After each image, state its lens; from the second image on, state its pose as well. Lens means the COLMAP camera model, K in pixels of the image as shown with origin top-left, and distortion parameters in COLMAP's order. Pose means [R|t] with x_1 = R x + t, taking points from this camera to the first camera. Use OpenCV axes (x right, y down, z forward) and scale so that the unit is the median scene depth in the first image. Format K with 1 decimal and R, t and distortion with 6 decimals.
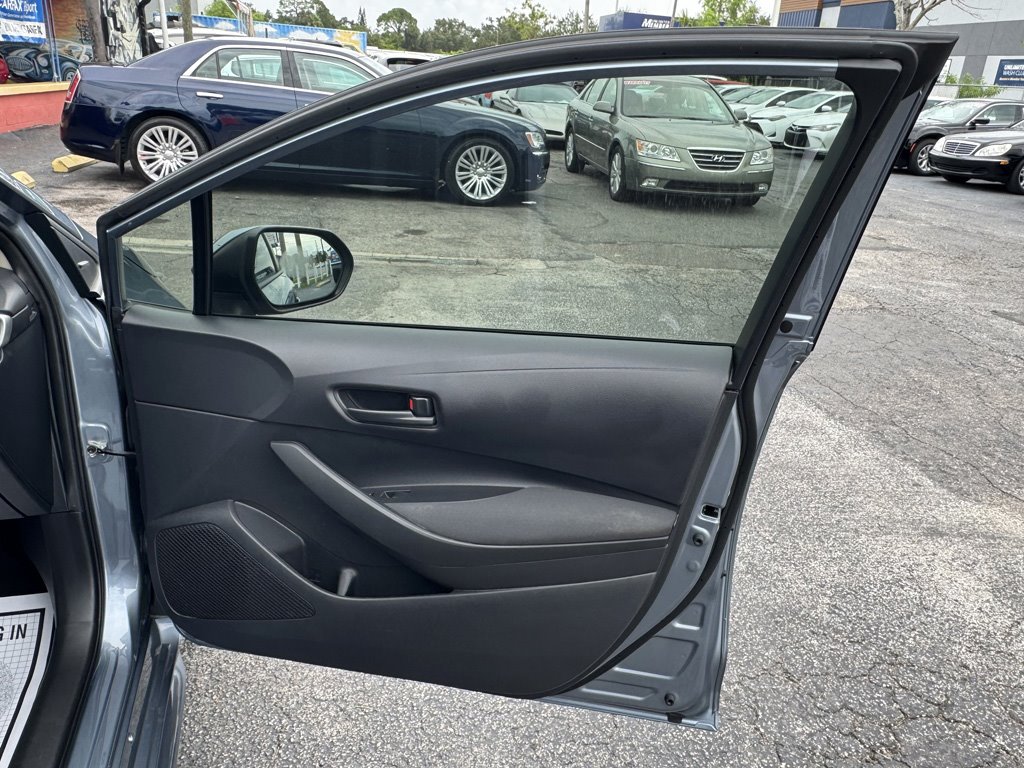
lens RADIAL K [[735.0, 0, 512.0], [0, 735.0, 384.0], [0, 0, 1]] dist [-0.005936, 0.008285]
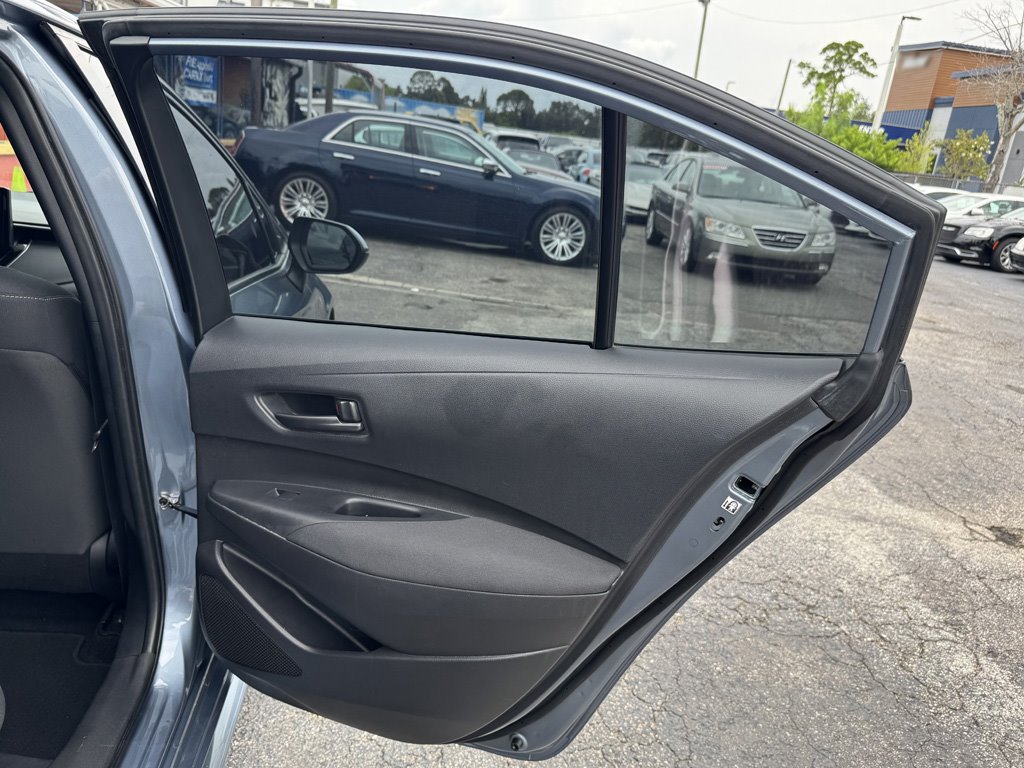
lens RADIAL K [[732.7, 0, 511.2], [0, 732.7, 405.0], [0, 0, 1]] dist [0.096739, -0.153022]
pose [[0.987933, 0.095220, -0.122157, 0.042267], [-0.103753, 0.992444, -0.065499, 0.054728], [0.114997, 0.077383, 0.990347, -0.124282]]
